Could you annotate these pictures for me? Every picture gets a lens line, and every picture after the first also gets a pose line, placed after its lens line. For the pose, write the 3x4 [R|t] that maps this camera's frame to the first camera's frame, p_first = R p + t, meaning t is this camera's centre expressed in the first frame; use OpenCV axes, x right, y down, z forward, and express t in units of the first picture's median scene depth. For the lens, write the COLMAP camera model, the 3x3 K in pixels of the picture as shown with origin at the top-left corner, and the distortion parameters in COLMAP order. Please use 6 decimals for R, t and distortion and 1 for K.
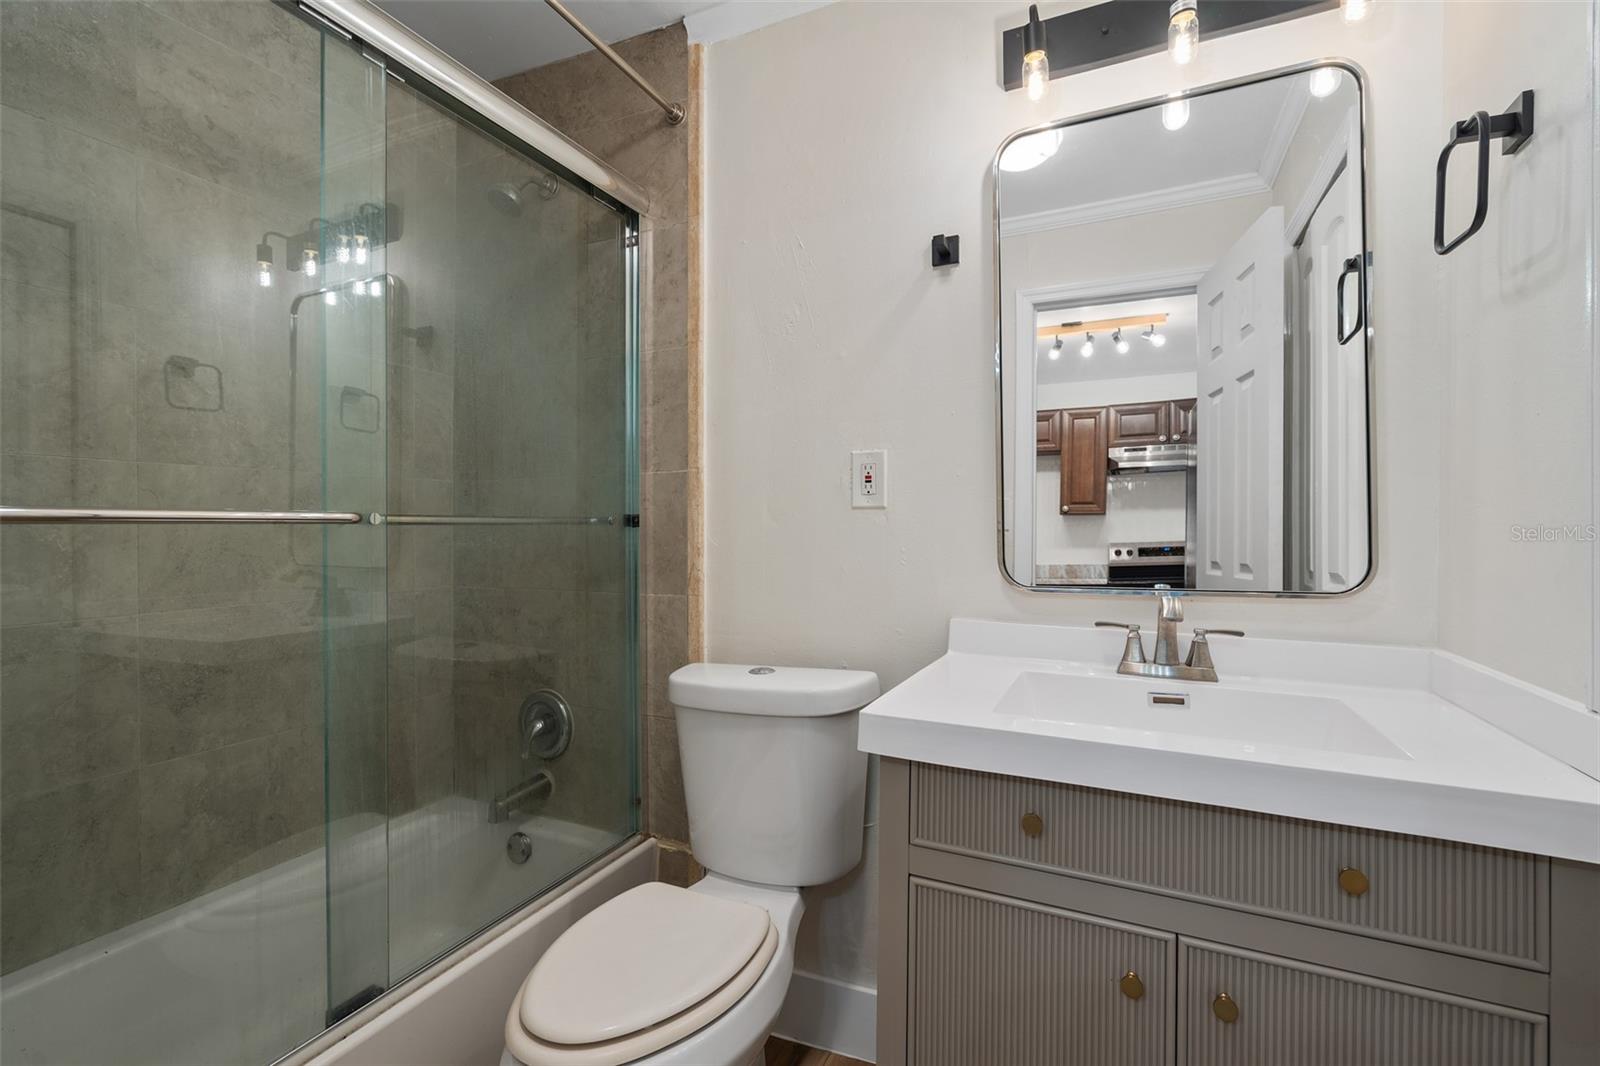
lens RADIAL K [[749.9, 0, 804.3], [0, 749.9, 534.0], [0, 0, 1]] dist [0.002177, -0.000159]
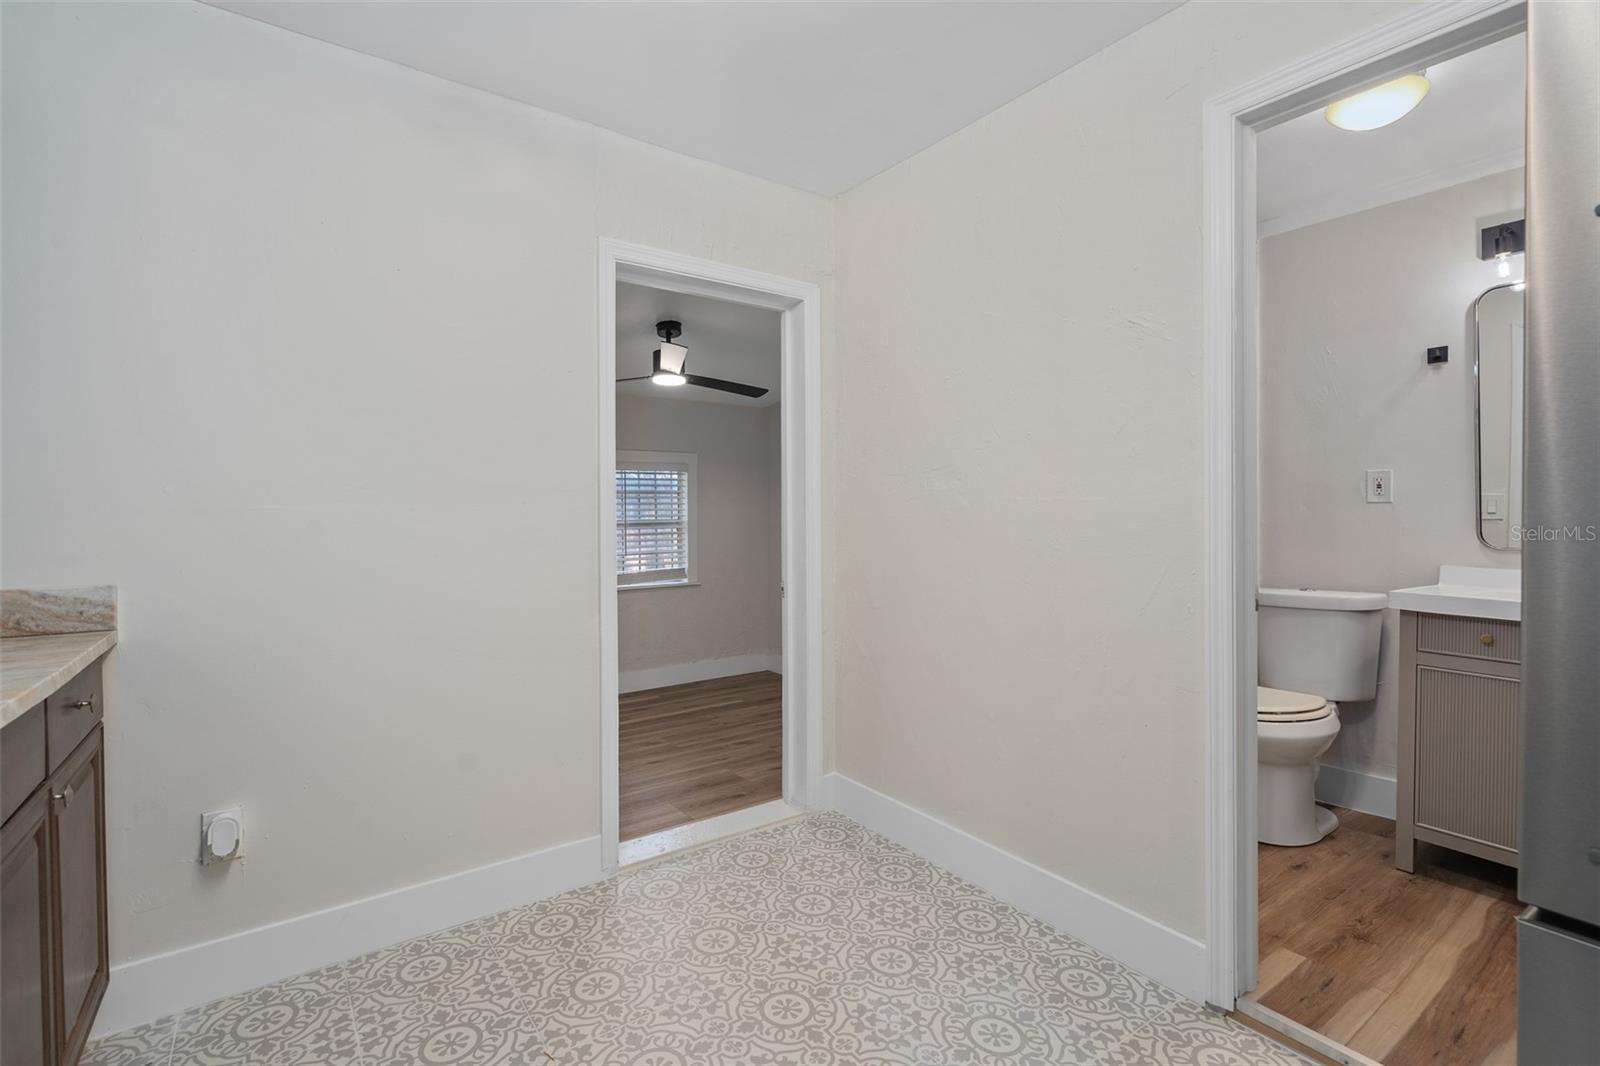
lens RADIAL K [[749.9, 0, 782.3], [0, 749.9, 526.9], [0, 0, 1]] dist [0.002177, -0.000159]
pose [[0.863813, 0.002456, -0.503806, -0.249568], [0.002278, 0.999959, 0.008780, 0.003696], [0.503807, -0.008732, 0.863772, -1.290920]]
